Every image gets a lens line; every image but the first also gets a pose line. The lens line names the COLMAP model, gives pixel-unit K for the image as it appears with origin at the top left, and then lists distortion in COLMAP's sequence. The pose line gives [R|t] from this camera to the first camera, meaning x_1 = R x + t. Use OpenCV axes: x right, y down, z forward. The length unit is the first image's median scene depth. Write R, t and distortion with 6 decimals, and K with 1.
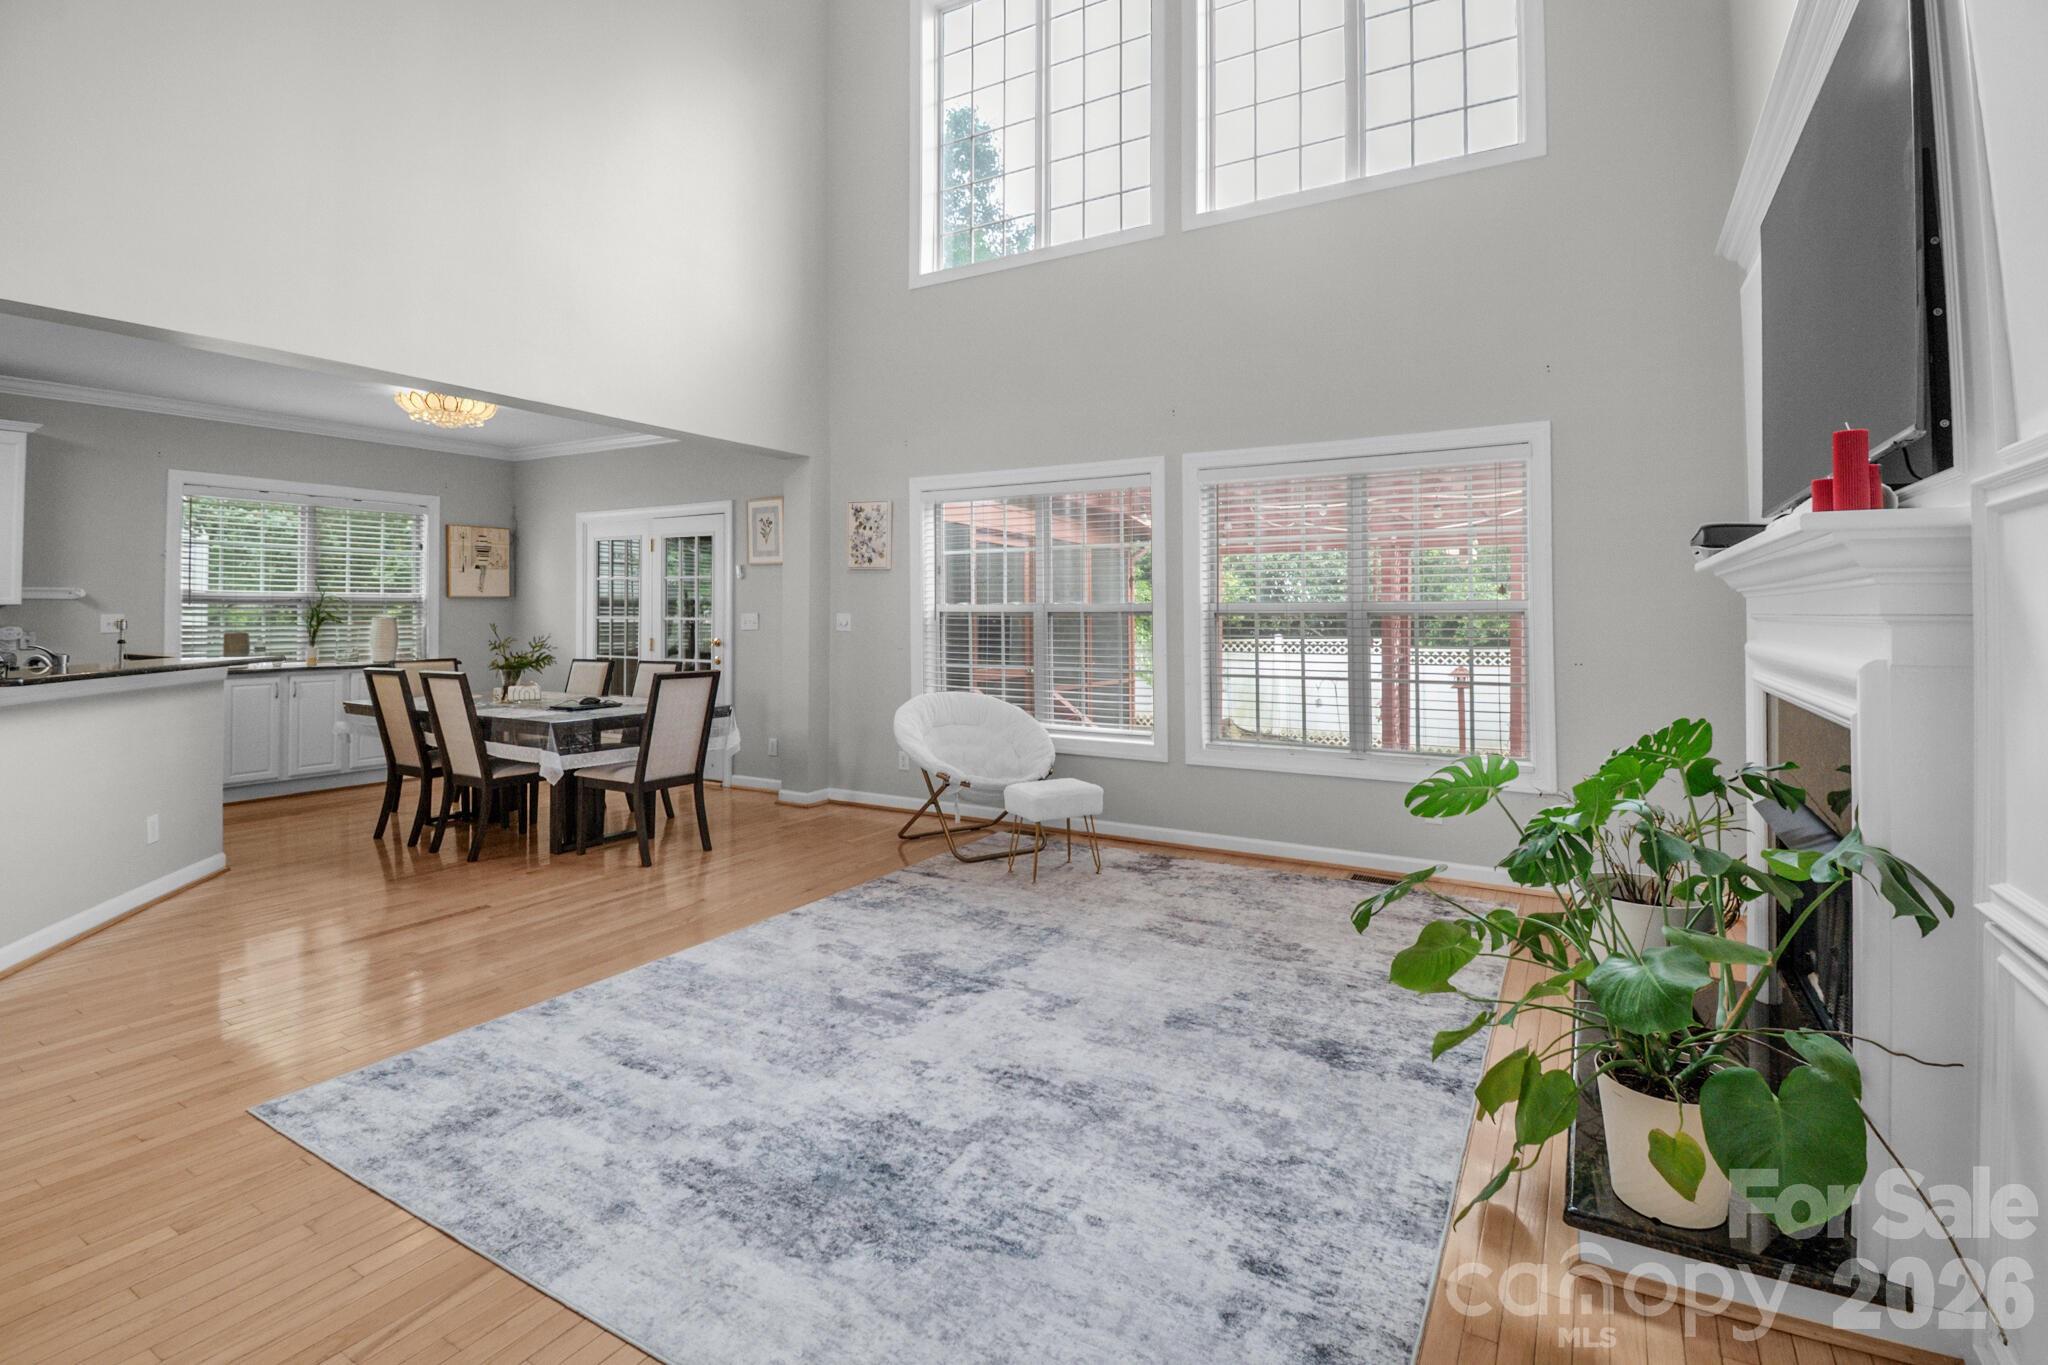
lens RADIAL K [[925.2, 0, 1046.3], [0, 925.2, 585.7], [0, 0, 1]] dist [0.010385, -0.013311]
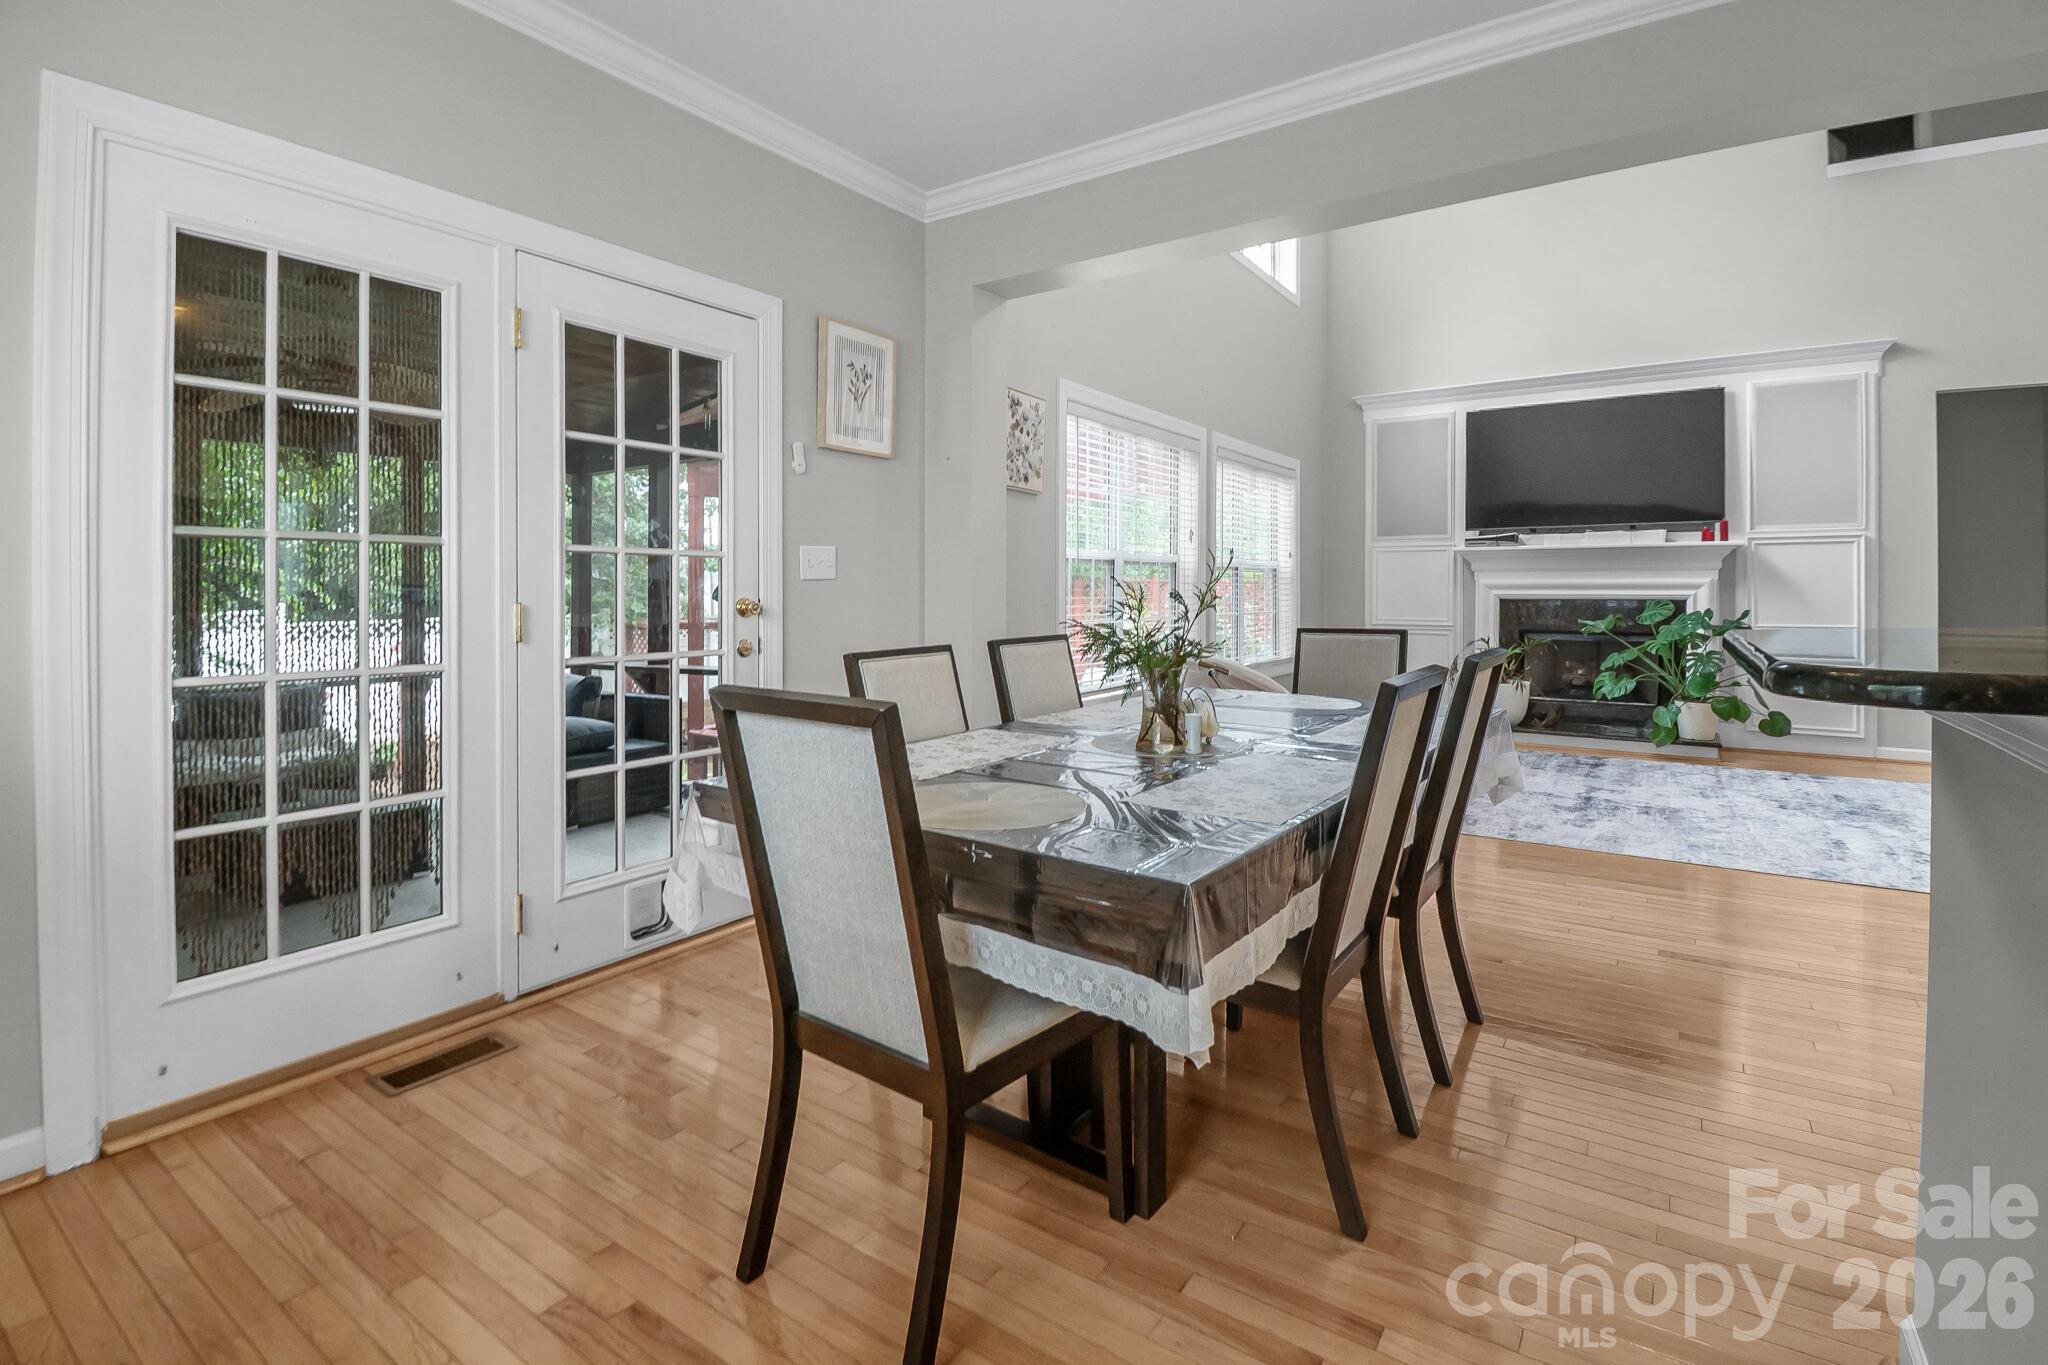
lens RADIAL K [[925.2, 0, 1046.4], [0, 925.2, 574.1], [0, 0, 1]] dist [0.010385, -0.013311]
pose [[0.083346, 0.010988, 0.996460, -1.643543], [-0.032336, 0.999442, -0.008316, 0.090928], [-0.995996, -0.031529, 0.083655, 1.745353]]
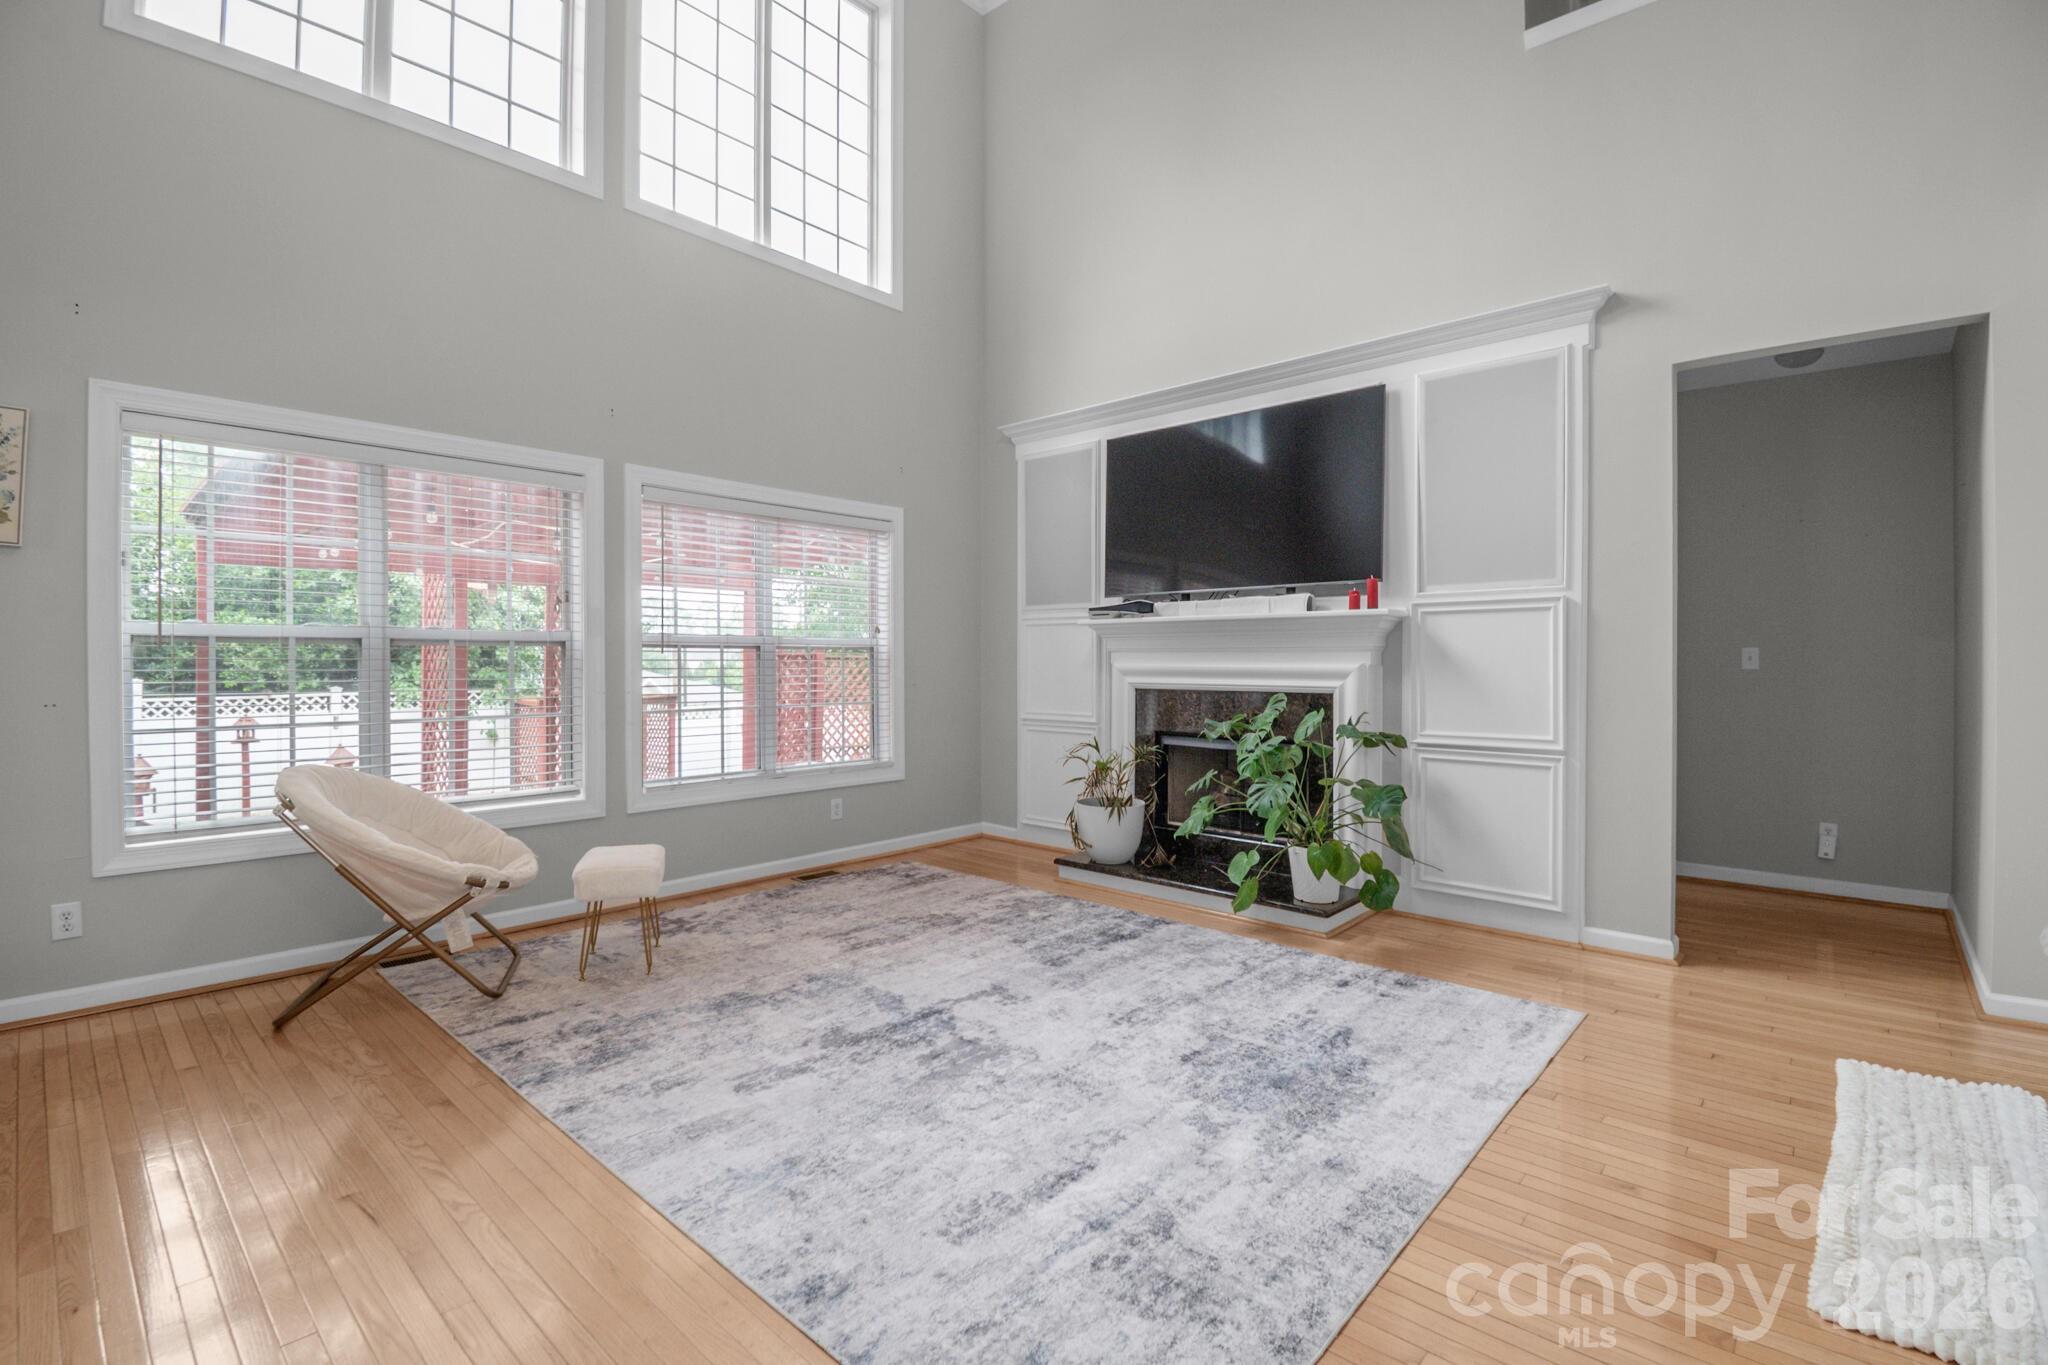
lens RADIAL K [[925.2, 0, 1012.6], [0, 925.2, 657.5], [0, 0, 1]] dist [0.010385, -0.013311]
pose [[0.223905, 0.002507, 0.974608, -0.986816], [-0.033650, 0.999420, 0.005159, 0.039442], [-0.974030, -0.033951, 0.223859, 0.691094]]
